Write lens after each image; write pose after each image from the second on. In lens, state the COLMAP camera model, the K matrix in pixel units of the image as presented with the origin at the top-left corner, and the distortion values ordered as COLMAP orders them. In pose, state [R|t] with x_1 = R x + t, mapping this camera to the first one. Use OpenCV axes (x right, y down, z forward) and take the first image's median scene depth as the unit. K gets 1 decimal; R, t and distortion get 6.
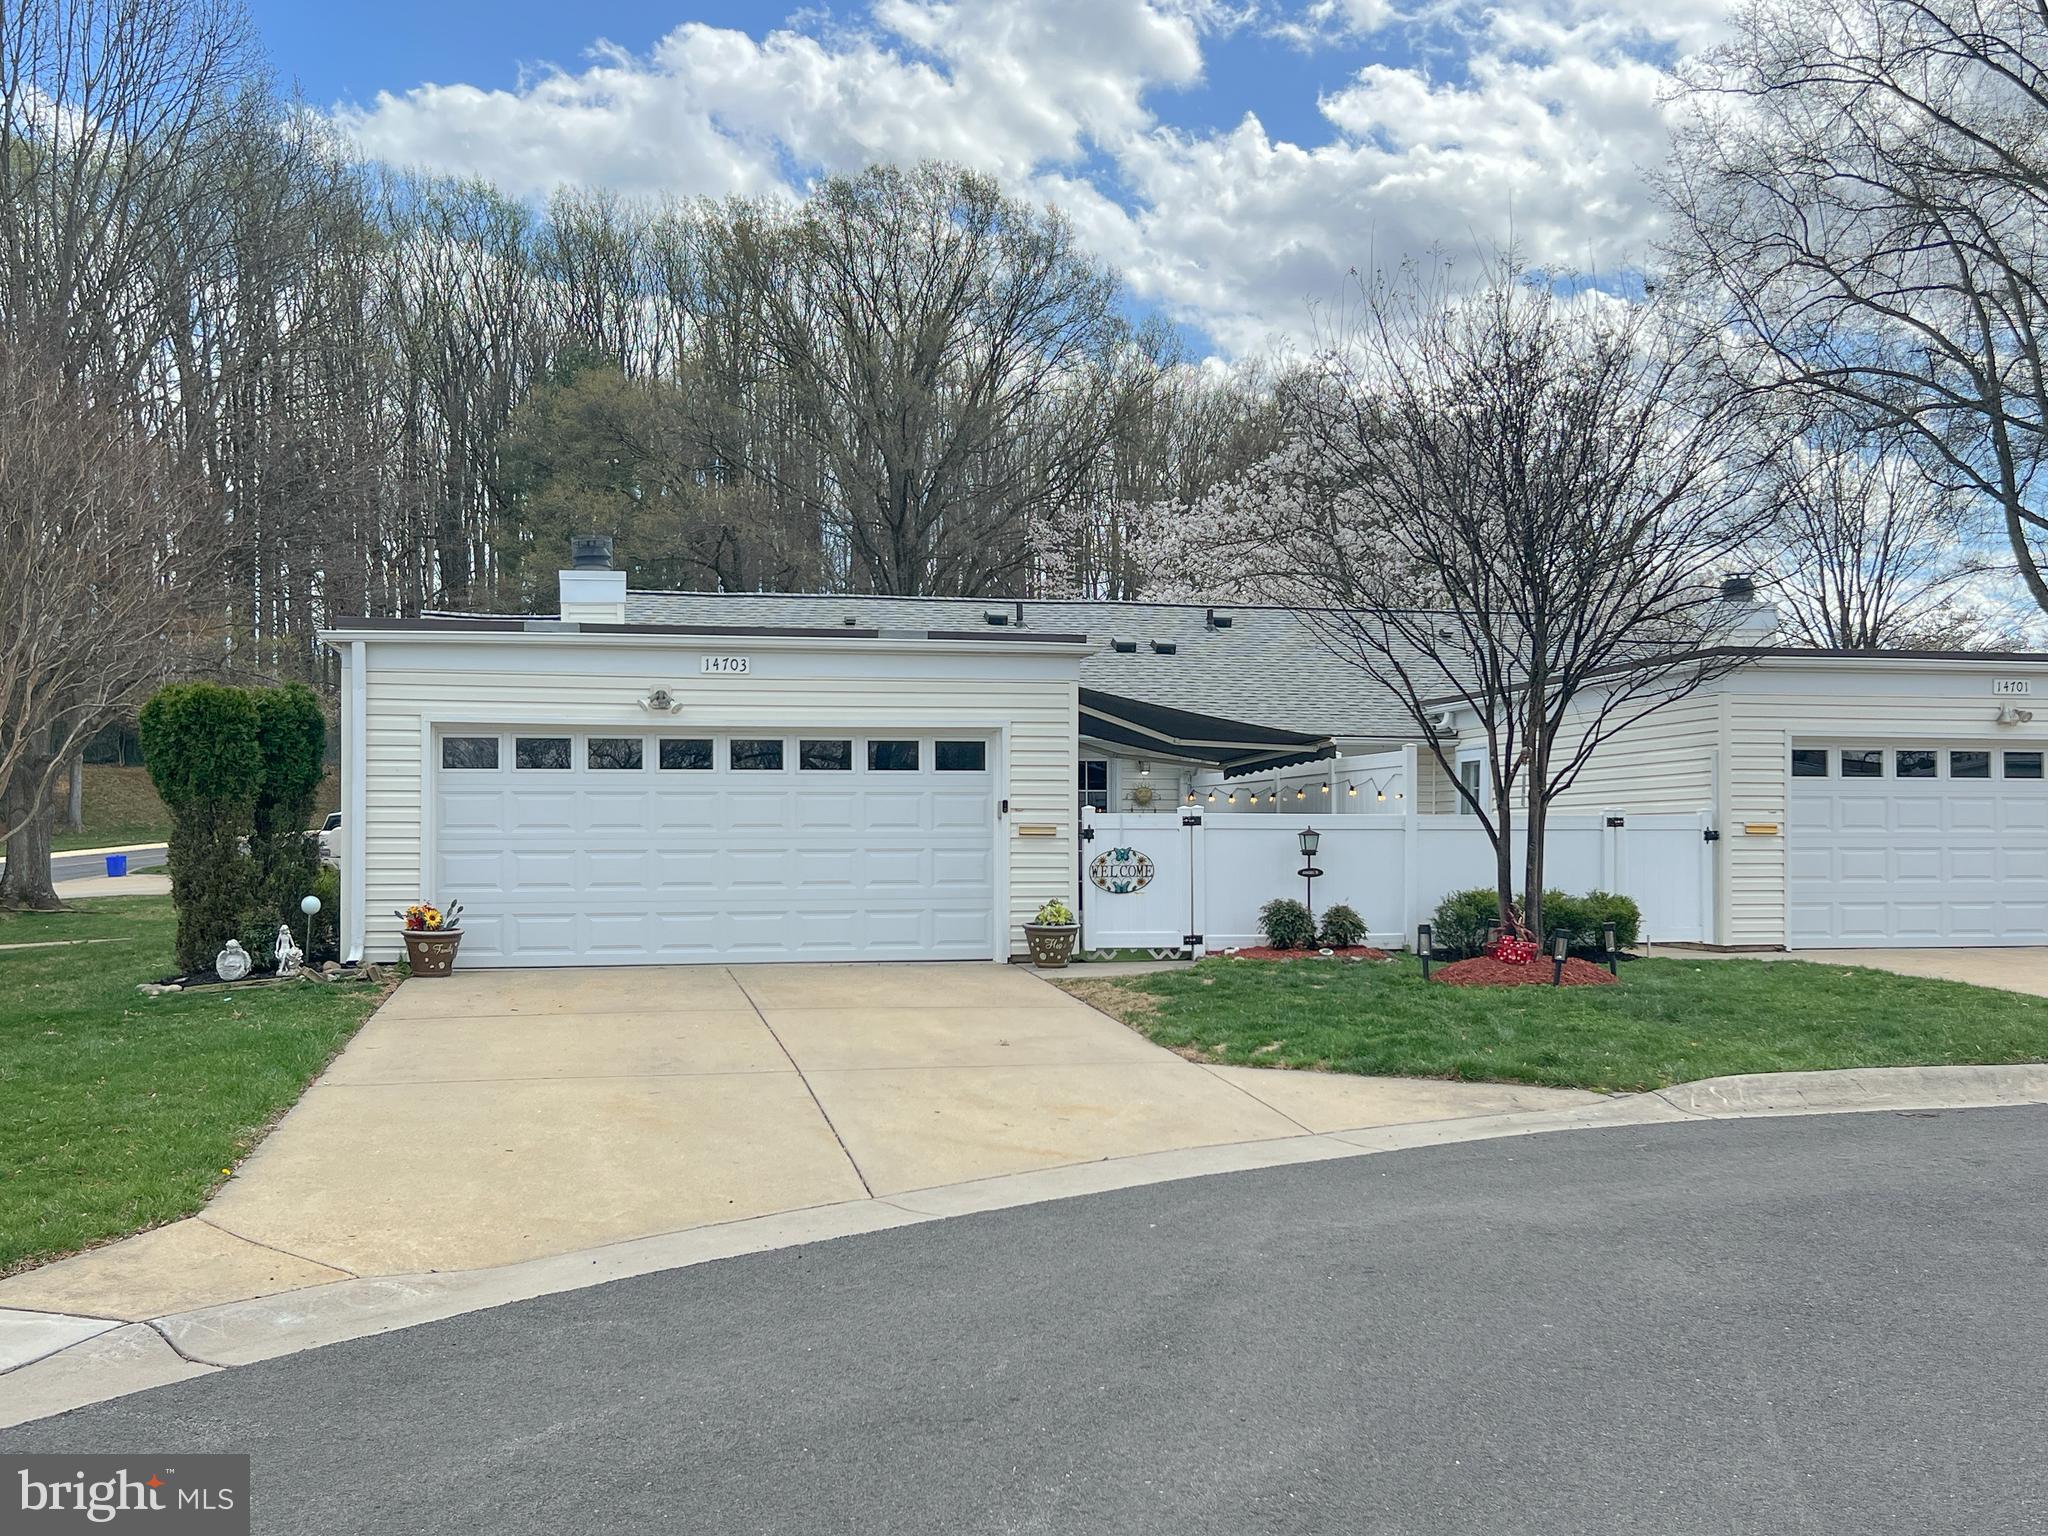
lens RADIAL K [[1967.2, 0, 1024.0], [0, 1967.2, 768.0], [0, 0, 1]] dist [0.000177, 0.000284]
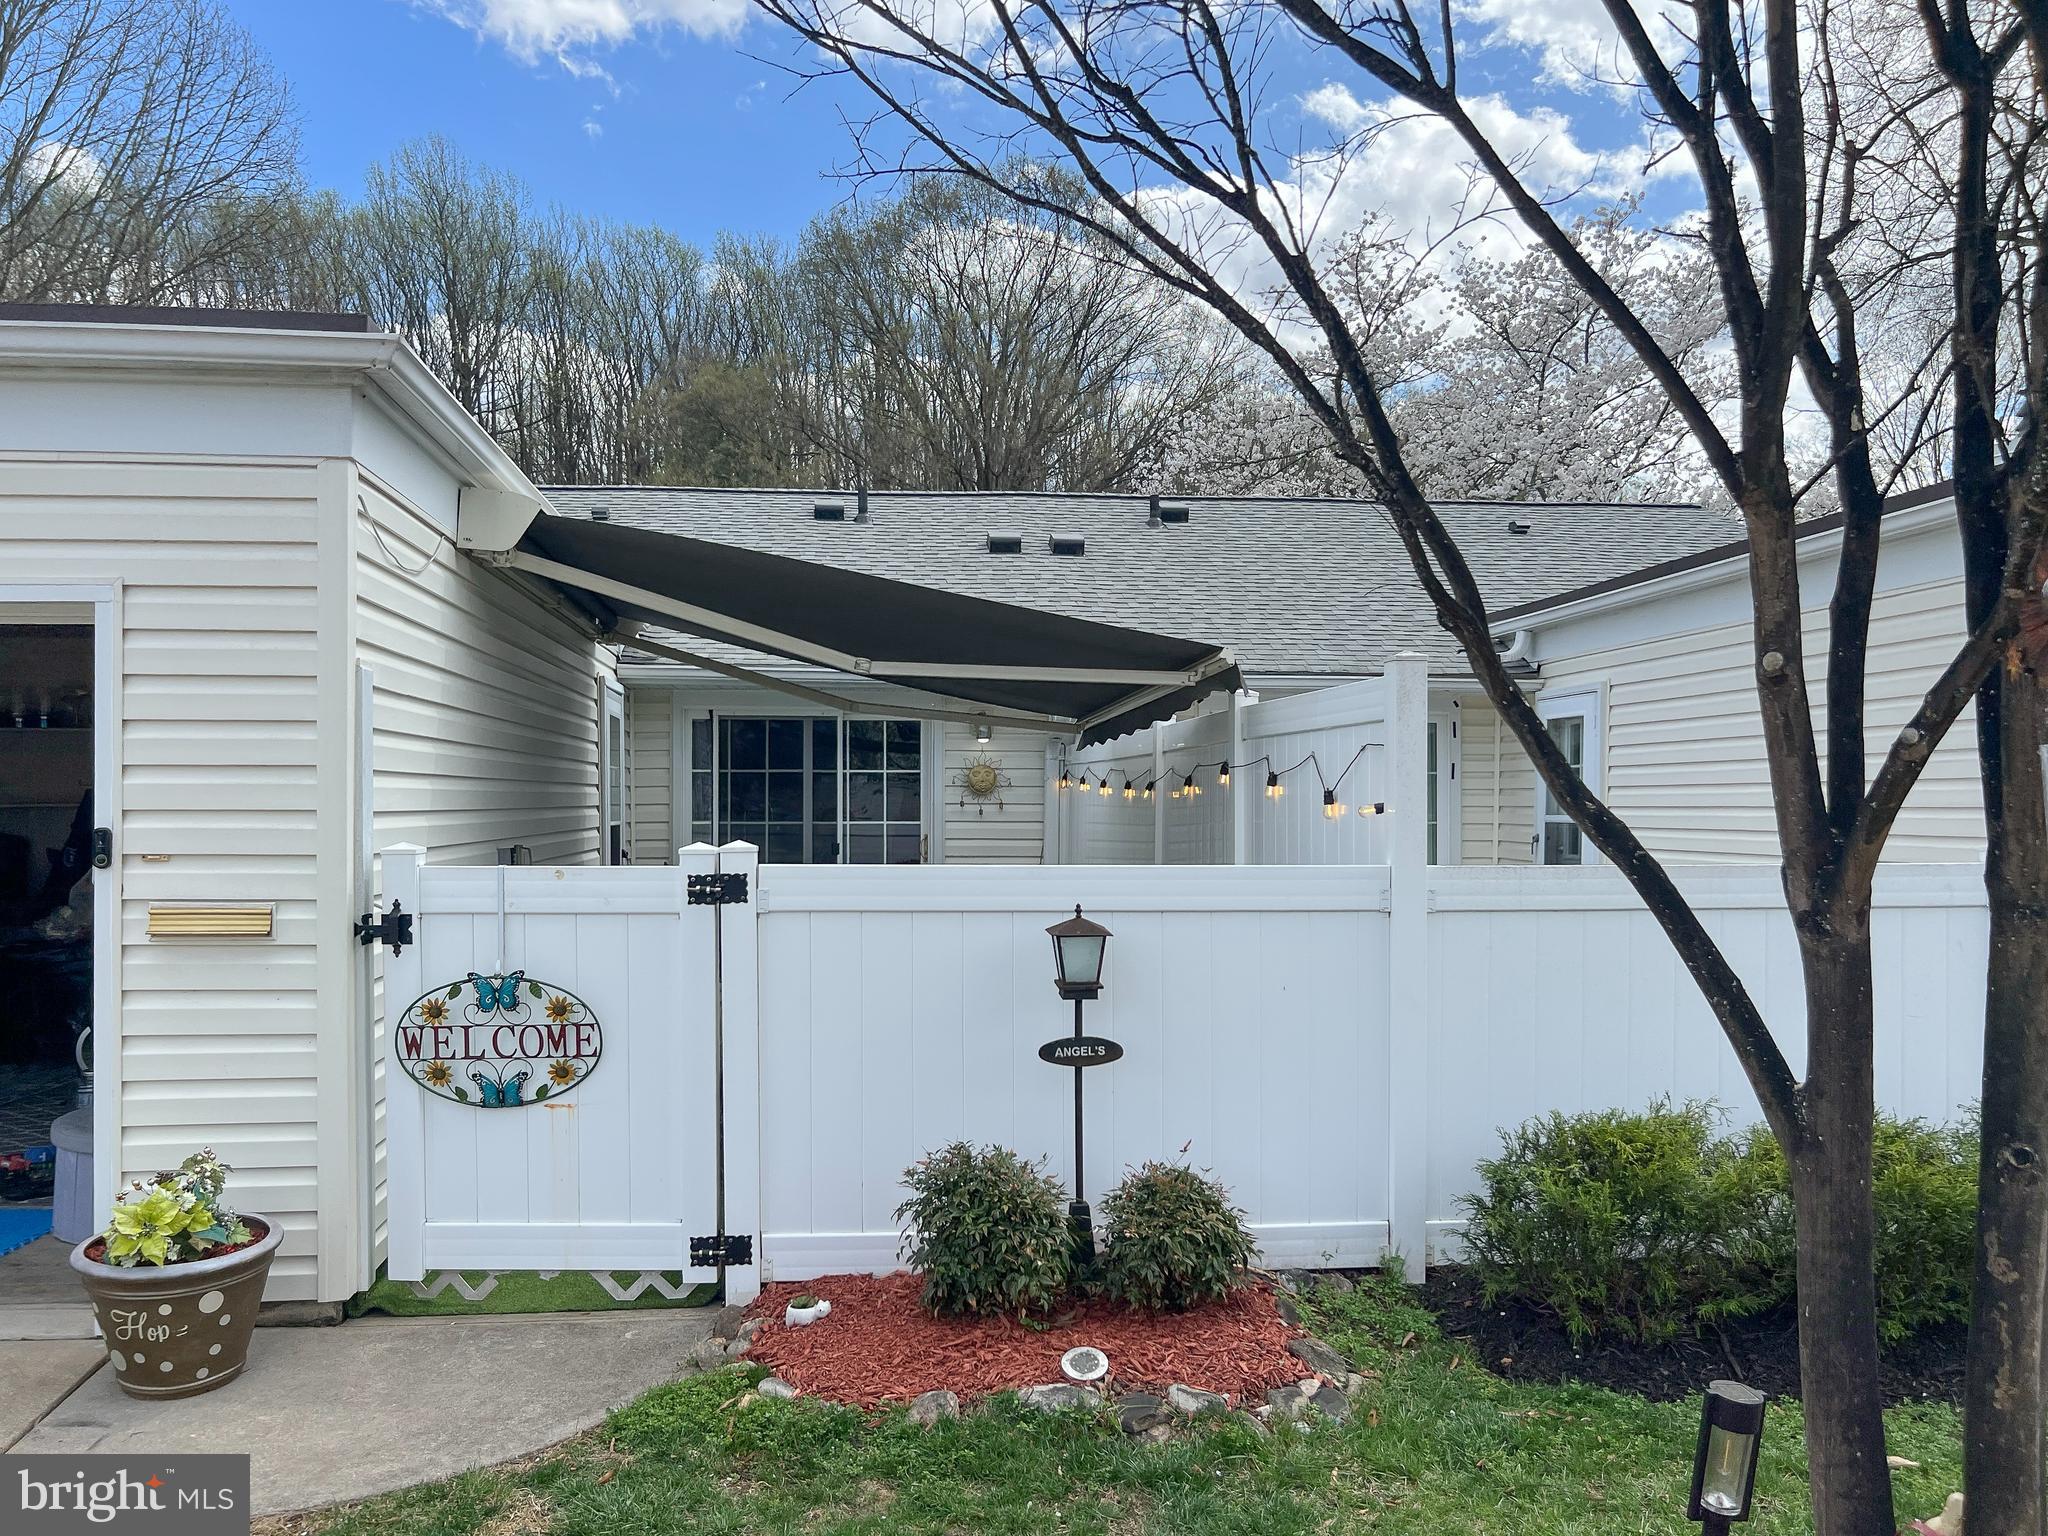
lens RADIAL K [[1568.8, 0, 981.9], [0, 1568.8, 769.7], [0, 0, 1]] dist [0.001166, 0.000404]
pose [[0.993105, -0.000817, -0.117221, 0.159389], [0.003322, 0.999770, 0.021177, 0.001759], [0.117177, -0.021421, 0.992880, 0.745054]]
